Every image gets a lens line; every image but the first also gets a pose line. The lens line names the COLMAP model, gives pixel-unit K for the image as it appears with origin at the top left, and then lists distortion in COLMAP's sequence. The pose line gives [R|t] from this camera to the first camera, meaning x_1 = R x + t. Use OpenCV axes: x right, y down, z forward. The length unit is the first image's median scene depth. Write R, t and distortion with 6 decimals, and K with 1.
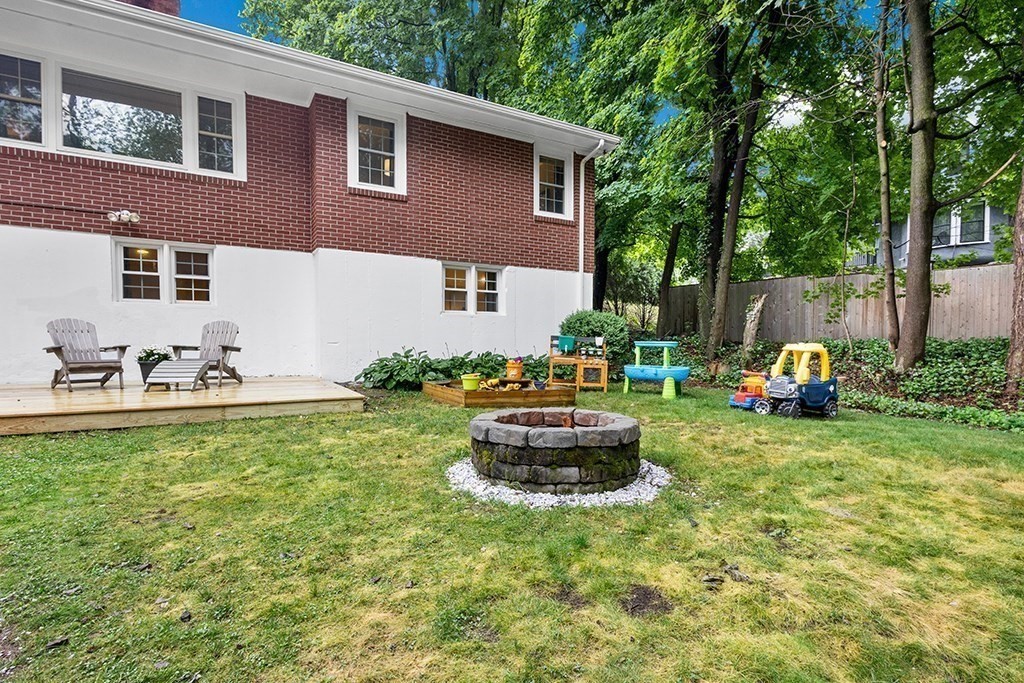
lens RADIAL K [[529.9, 0, 528.2], [0, 529.9, 362.9], [0, 0, 1]] dist [0.007502, 0.000695]
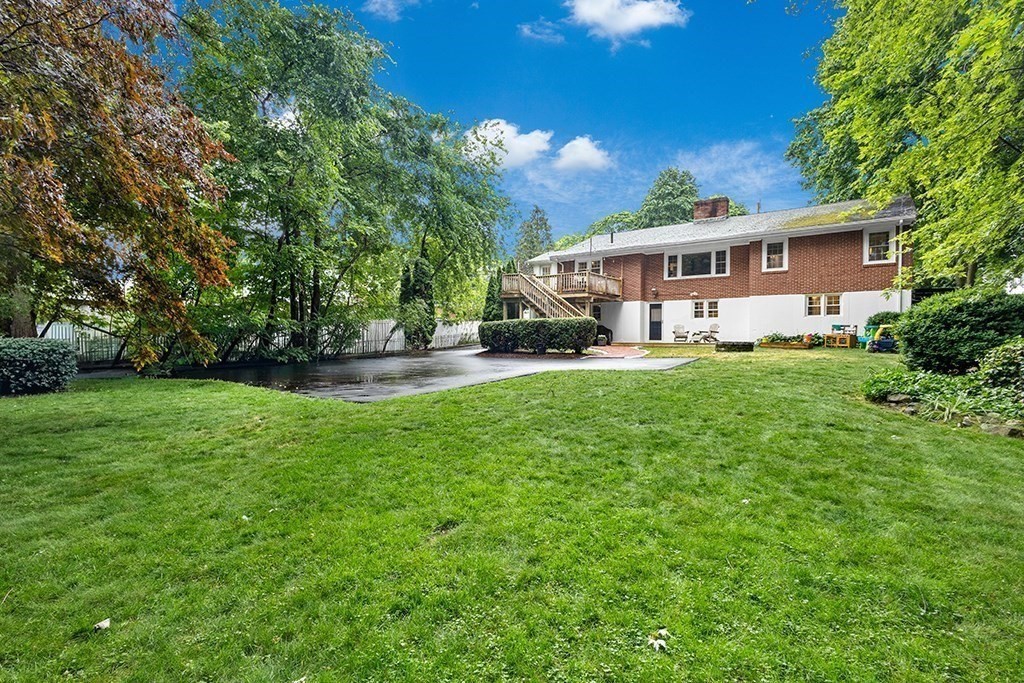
lens RADIAL K [[470.3, 0, 512.0], [0, 470.3, 341.0], [0, 0, 1]] dist [0.000957, -0.000393]
pose [[0.385386, -0.000618, -0.922755, 1.422502], [-0.040406, 0.999029, -0.017544, 0.112711], [0.921870, 0.044046, 0.384987, -1.102504]]
